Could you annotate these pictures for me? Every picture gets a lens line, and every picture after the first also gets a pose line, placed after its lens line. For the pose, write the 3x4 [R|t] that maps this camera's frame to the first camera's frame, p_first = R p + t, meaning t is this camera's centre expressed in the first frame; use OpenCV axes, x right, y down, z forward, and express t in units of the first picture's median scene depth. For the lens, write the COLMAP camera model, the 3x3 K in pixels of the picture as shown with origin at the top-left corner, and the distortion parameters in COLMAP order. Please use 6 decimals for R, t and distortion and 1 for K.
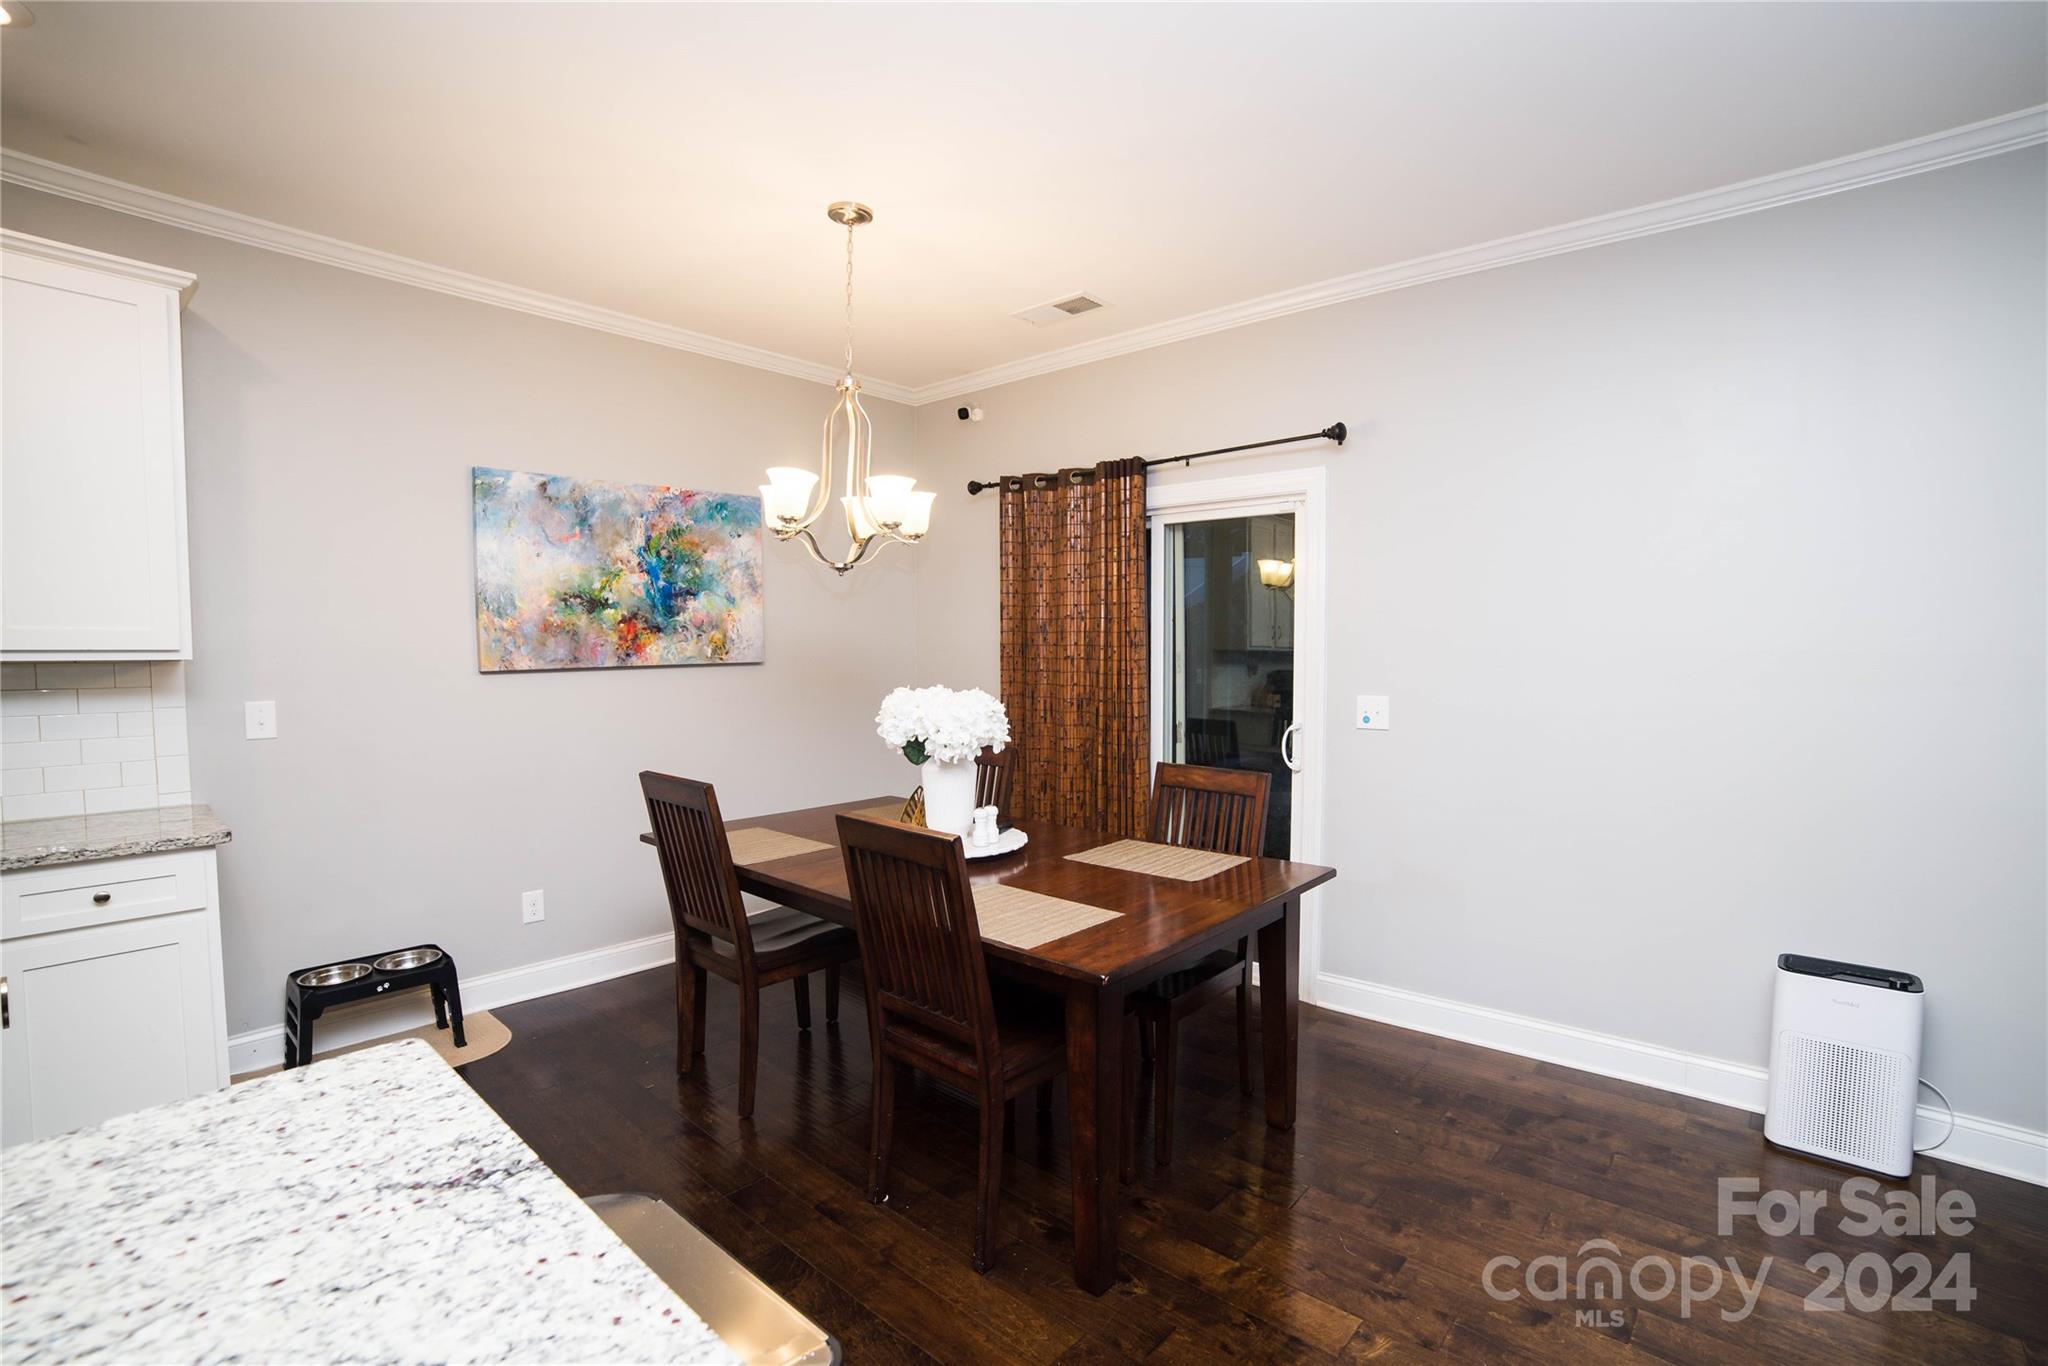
lens RADIAL K [[929.3, 0, 1083.6], [0, 929.3, 707.6], [0, 0, 1]] dist [-0.109014, 0.044121]
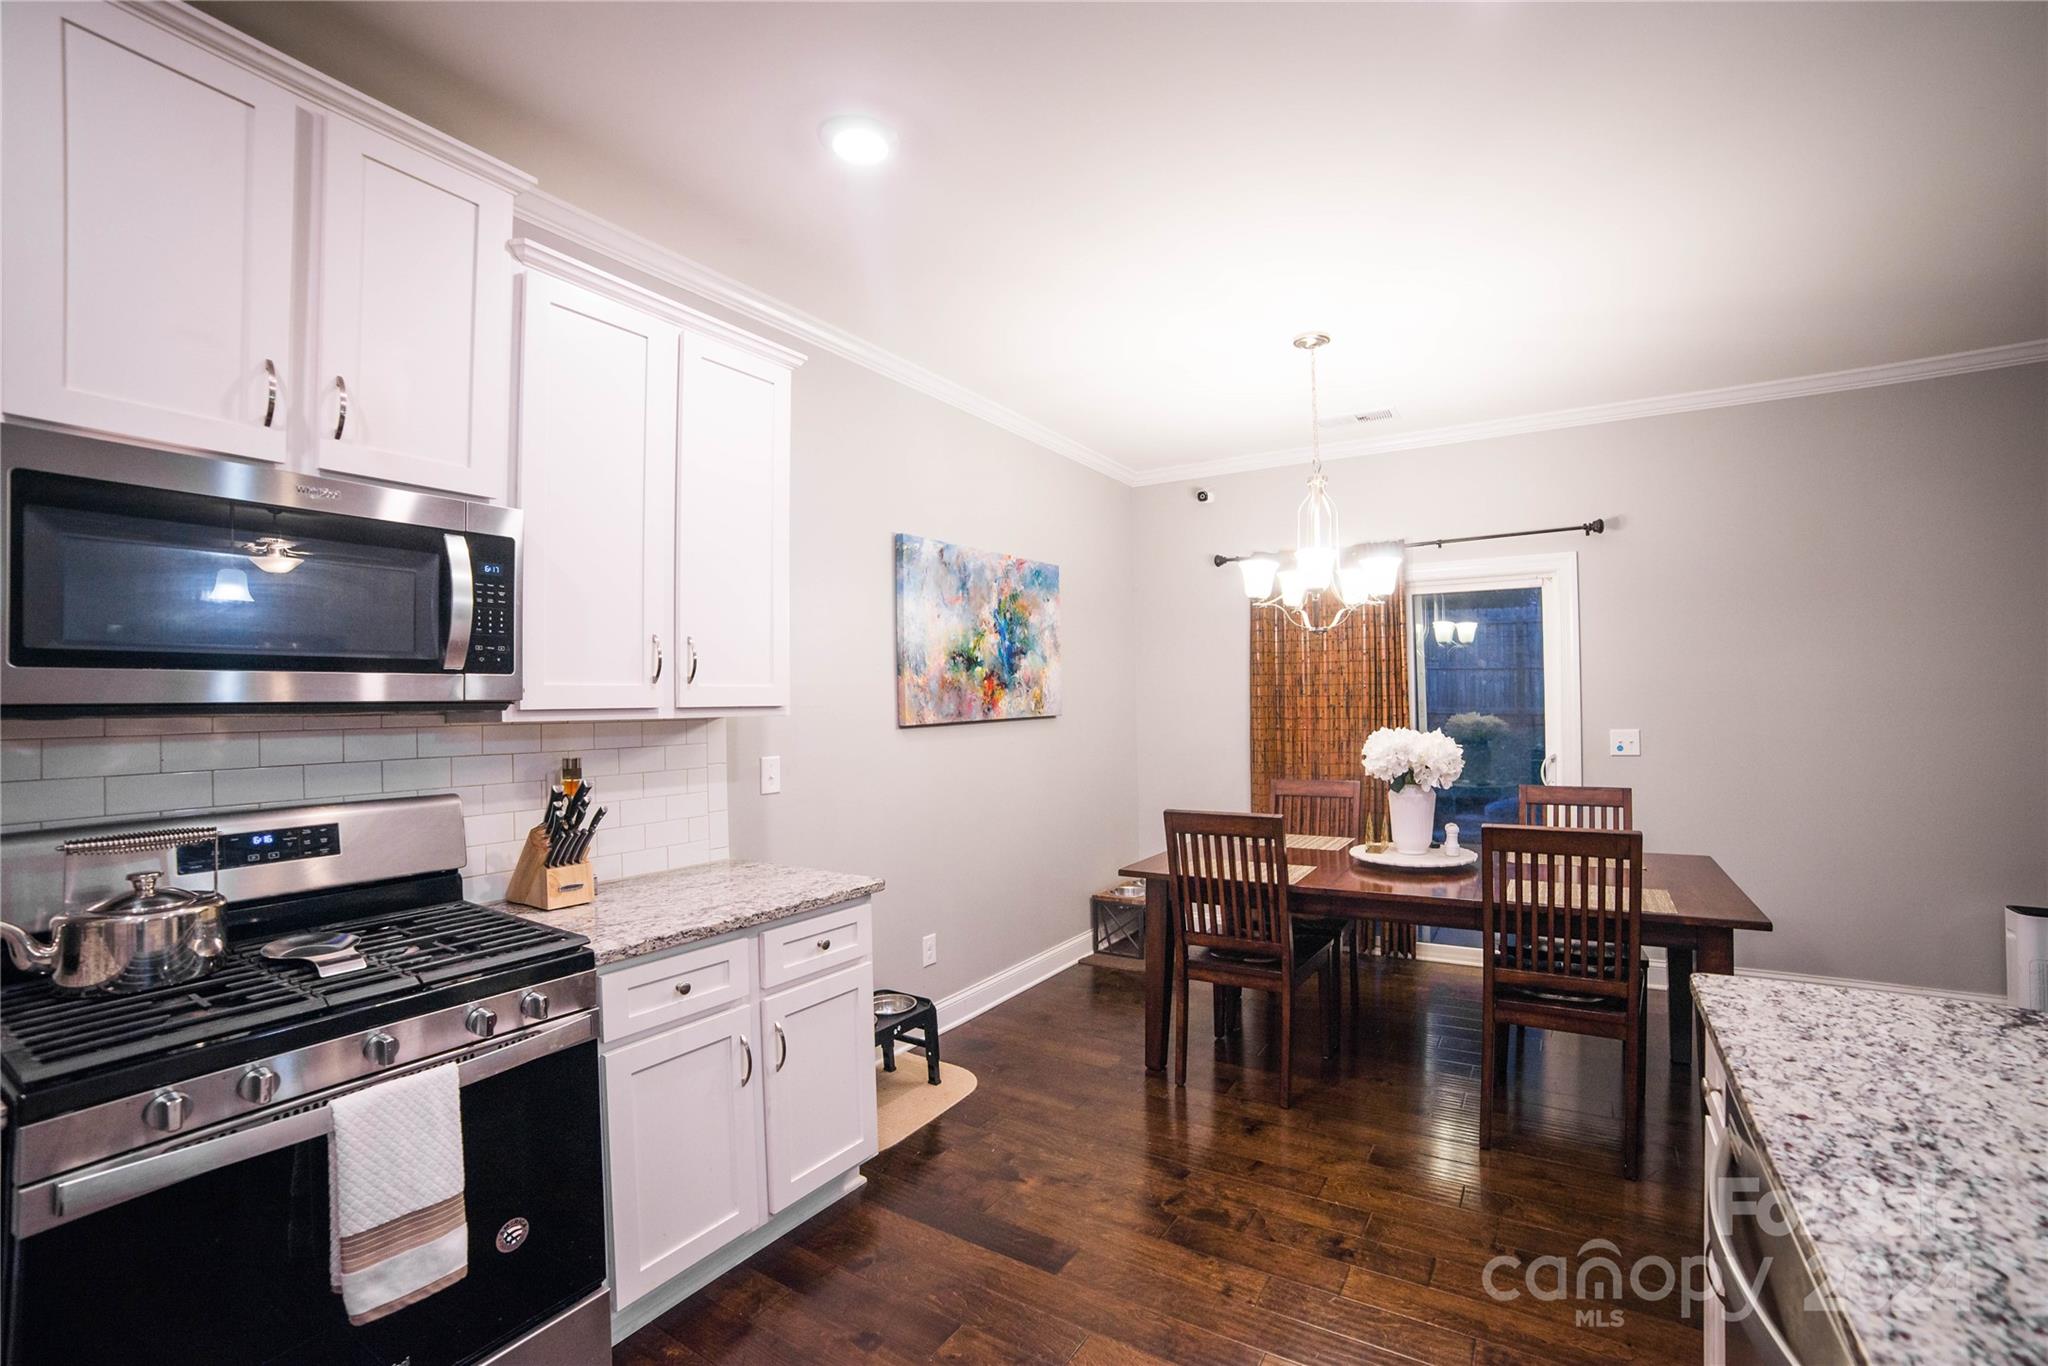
lens RADIAL K [[898.2, 0, 1035.7], [0, 898.2, 691.4], [0, 0, 1]] dist [-0.100230, 0.029954]
pose [[0.989592, -0.013029, 0.143310, -0.623960], [0.024014, 0.996880, -0.075192, 0.001999], [-0.141883, 0.077851, 0.986817, -0.062194]]
